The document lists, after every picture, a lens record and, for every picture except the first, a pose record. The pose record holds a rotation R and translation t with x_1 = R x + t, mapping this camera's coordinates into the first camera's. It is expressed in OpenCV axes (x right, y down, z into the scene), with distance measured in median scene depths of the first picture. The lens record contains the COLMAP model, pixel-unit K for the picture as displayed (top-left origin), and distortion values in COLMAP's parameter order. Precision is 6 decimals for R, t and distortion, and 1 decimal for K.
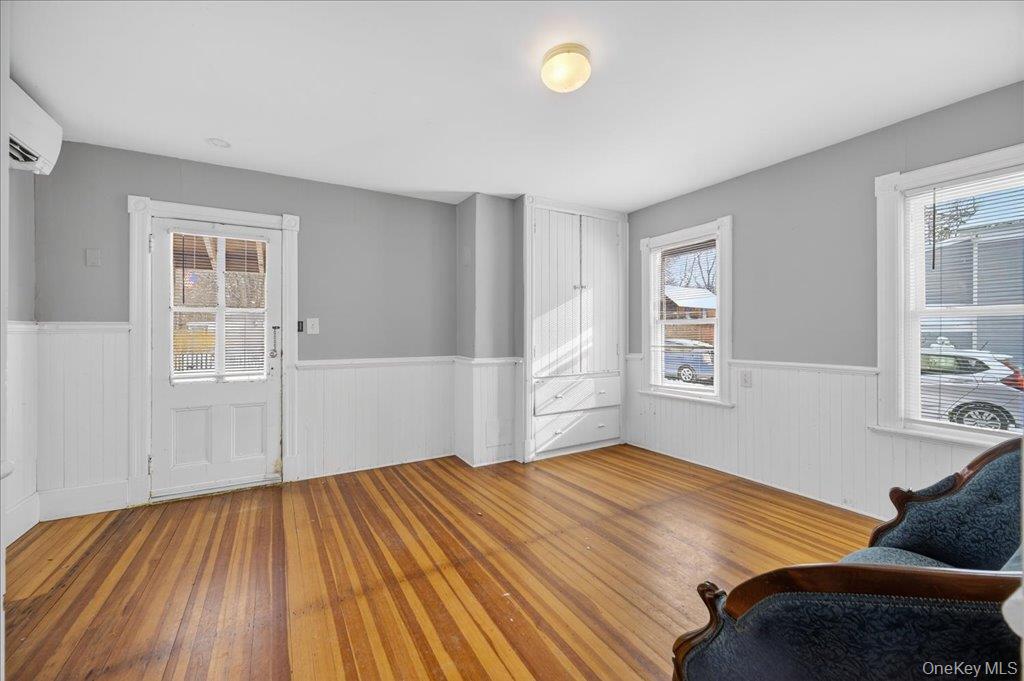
lens RADIAL K [[407.9, 0, 507.7], [0, 407.9, 335.2], [0, 0, 1]] dist [-0.000586, -0.000346]
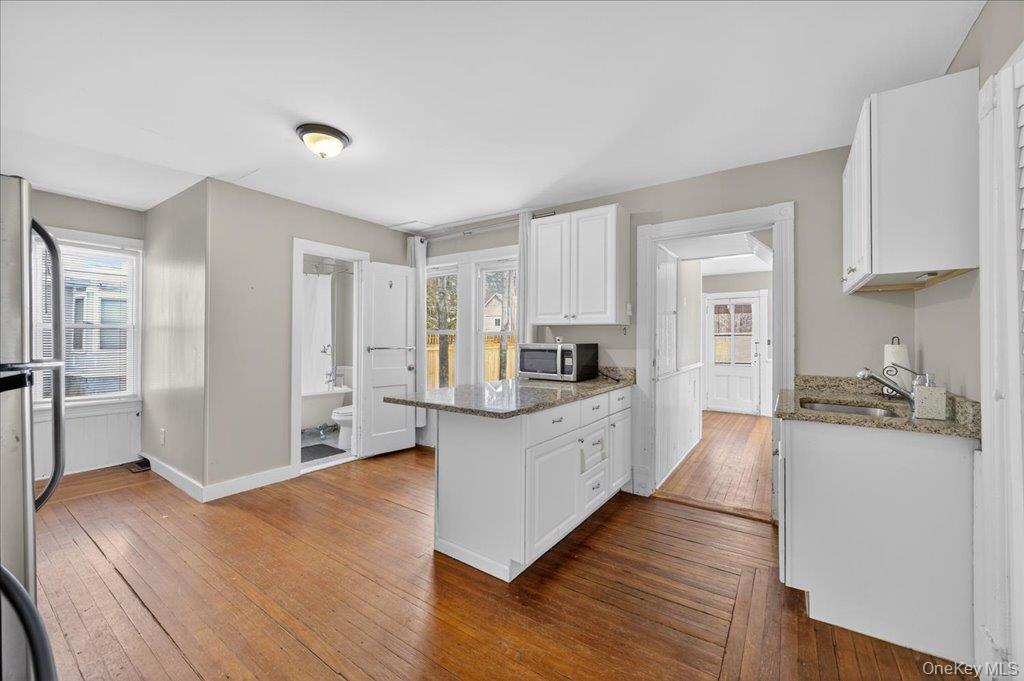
lens RADIAL K [[407.9, 0, 507.7], [0, 407.9, 335.2], [0, 0, 1]] dist [-0.000586, -0.000346]
pose [[0.425217, -0.003265, -0.905085, 0.810838], [-0.001830, 0.999988, -0.004467, -0.045685], [0.905089, 0.003556, 0.425206, -1.094129]]
